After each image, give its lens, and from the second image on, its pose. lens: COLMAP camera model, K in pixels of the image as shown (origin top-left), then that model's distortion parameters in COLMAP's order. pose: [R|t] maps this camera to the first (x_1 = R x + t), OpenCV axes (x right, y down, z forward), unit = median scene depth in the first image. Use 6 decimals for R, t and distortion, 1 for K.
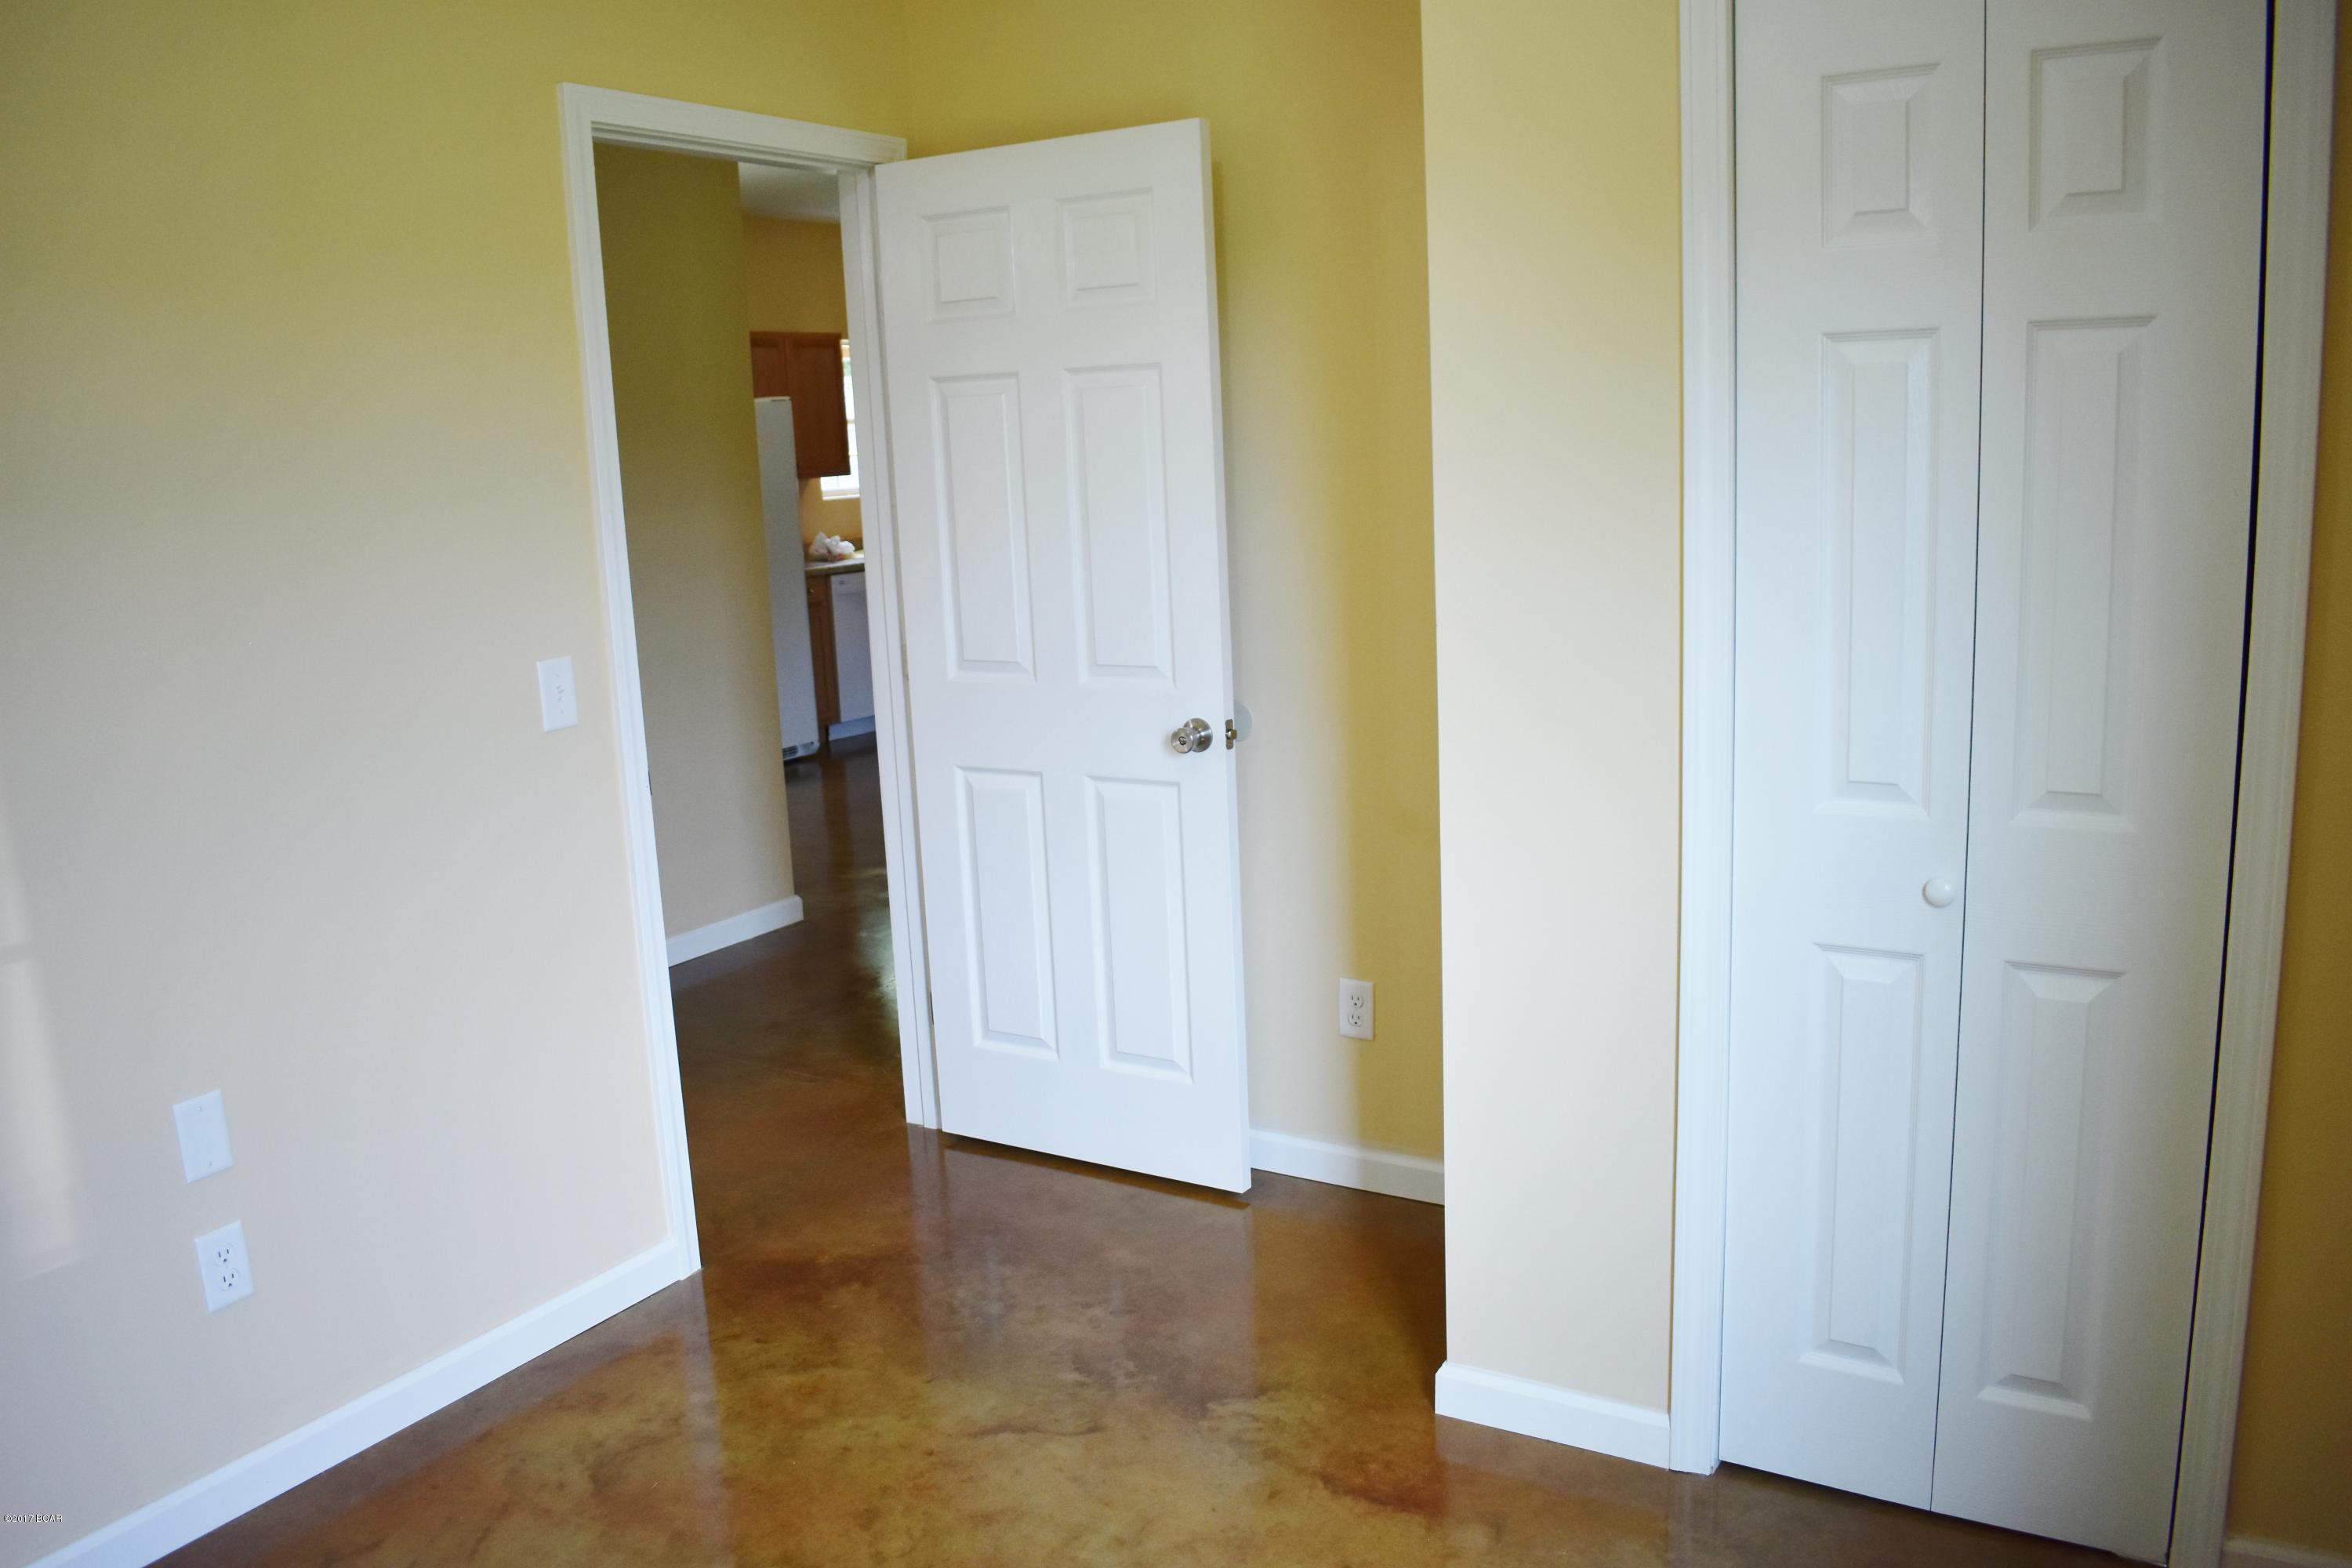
lens RADIAL K [[1812.3, 0, 1176.0], [0, 1812.3, 784.0], [0, 0, 1]] dist [-0.093607, 0.001866]
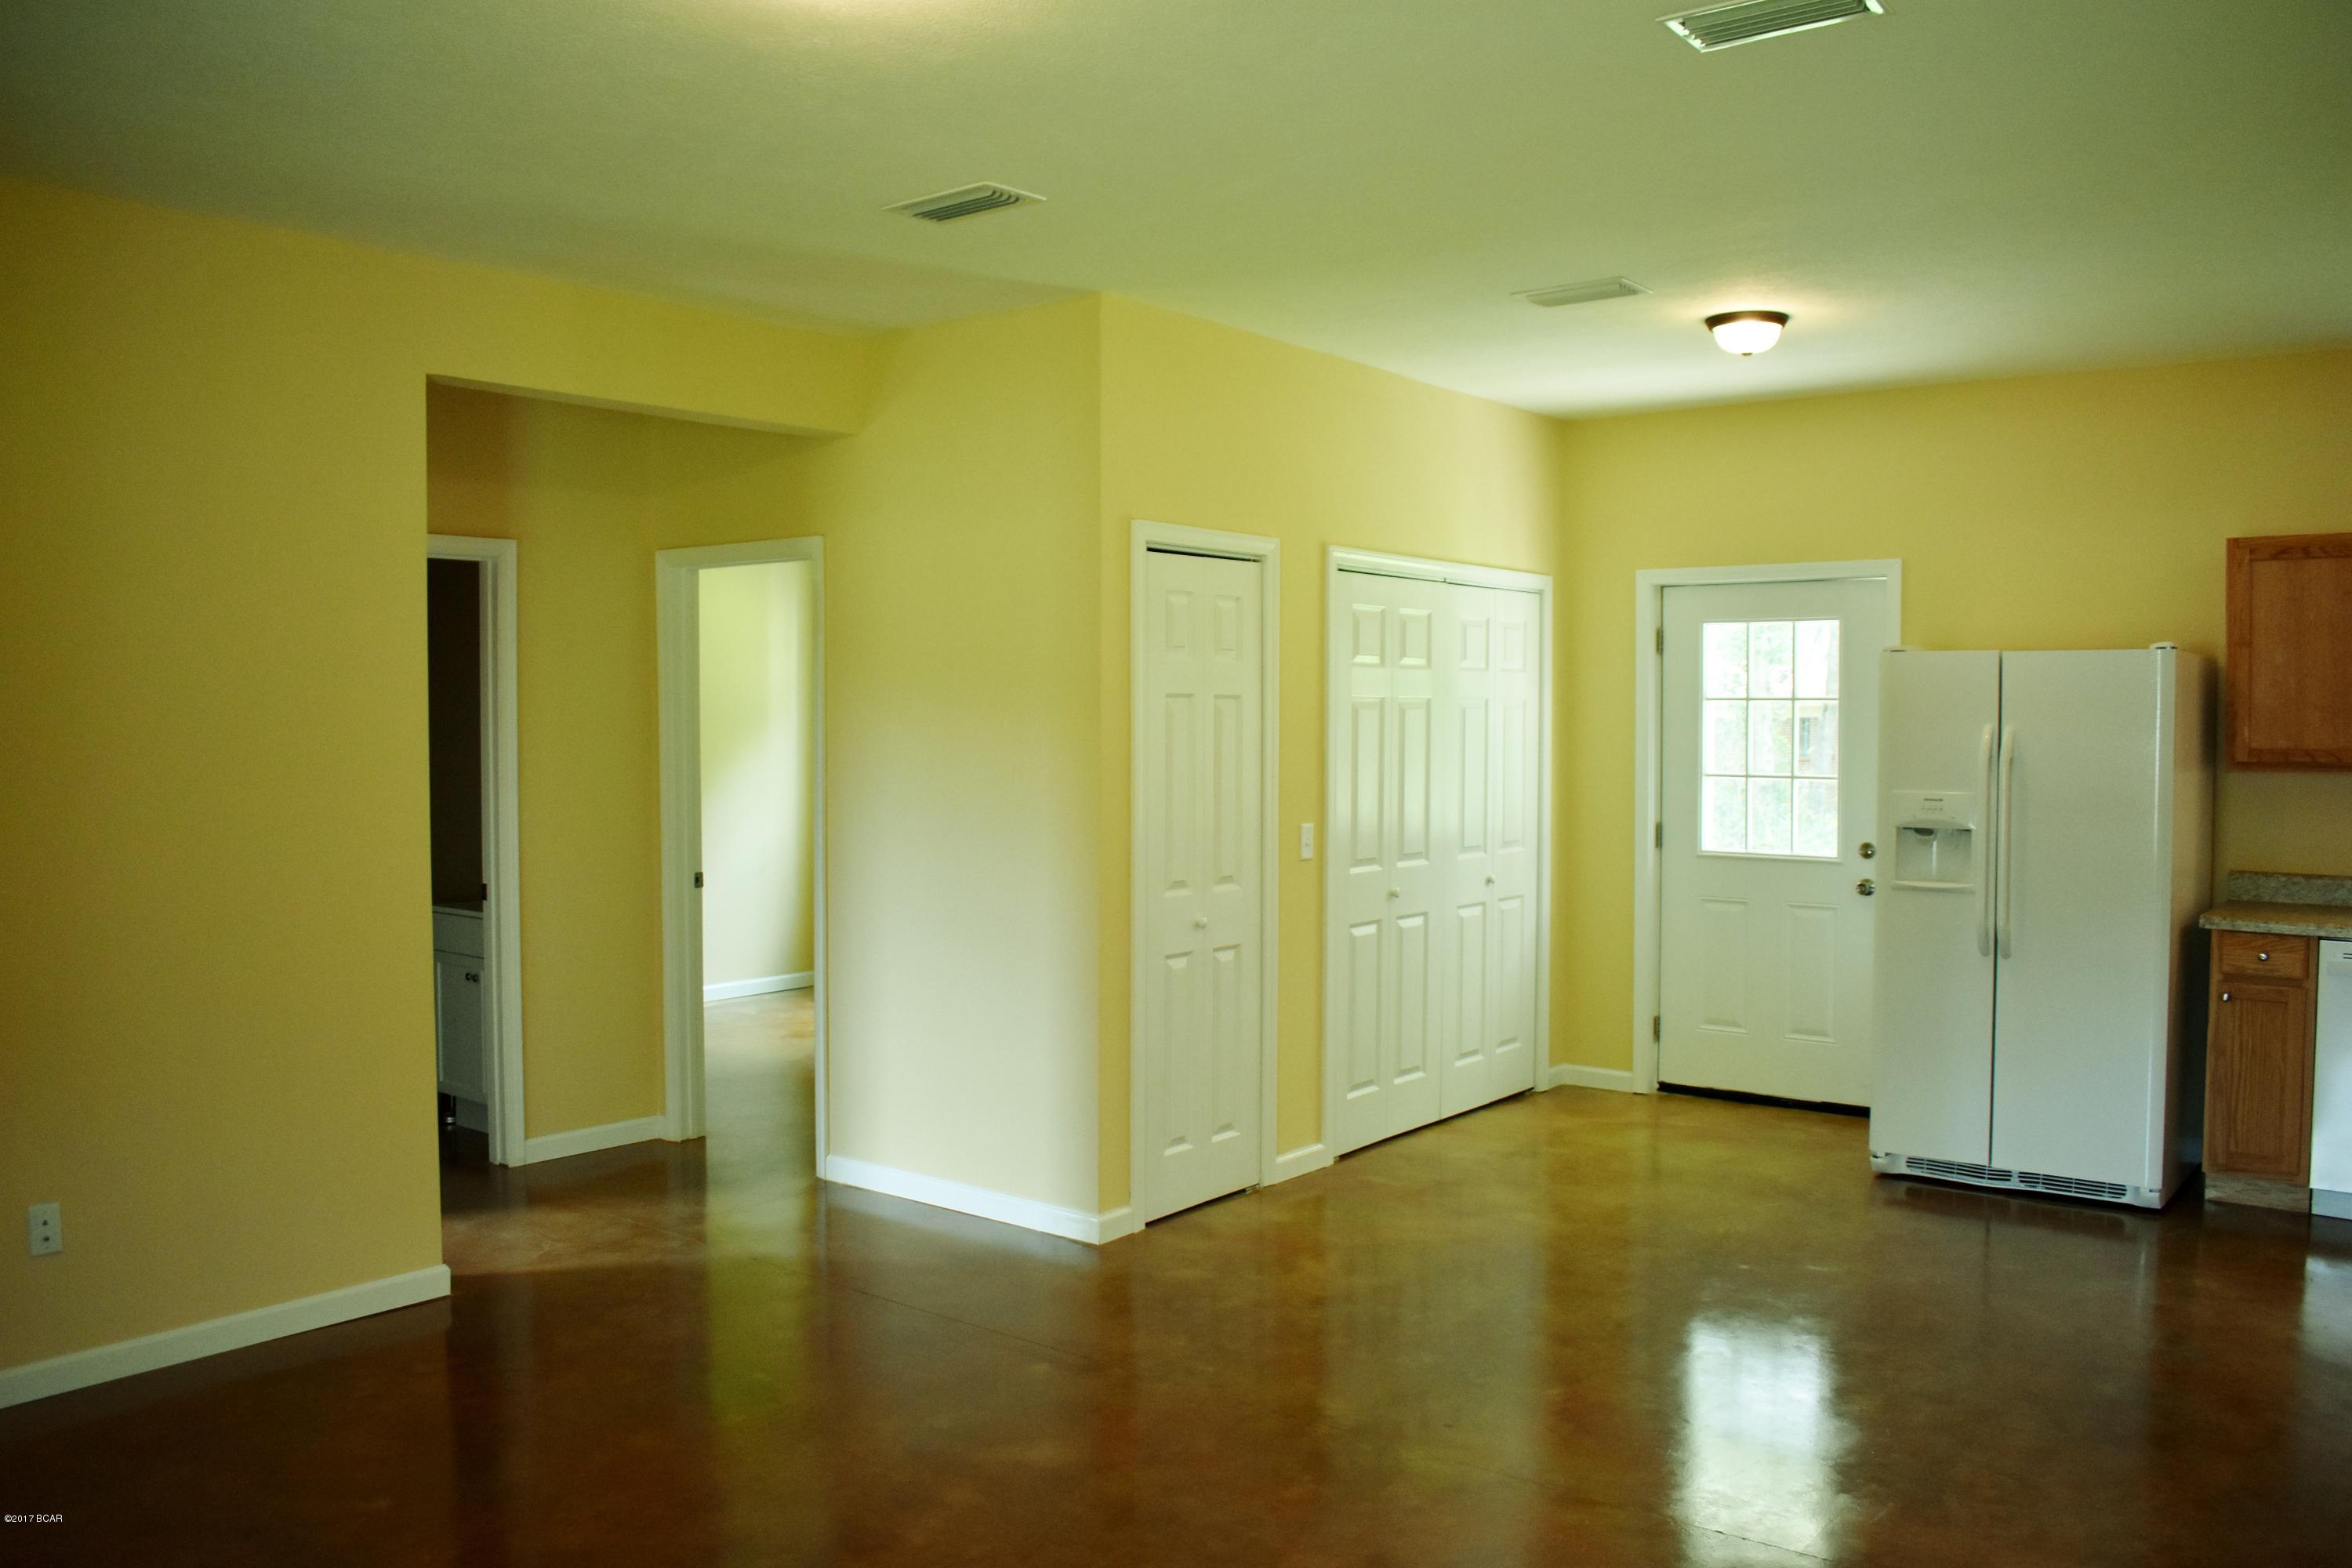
lens RADIAL K [[1812.3, 0, 1176.0], [0, 1812.3, 784.0], [0, 0, 1]] dist [-0.093607, 0.001866]
pose [[-0.115229, 0.082308, -0.989923, 0.409078], [-0.183470, 0.977652, 0.102644, -0.154312], [0.976248, 0.193449, -0.097552, 0.677077]]
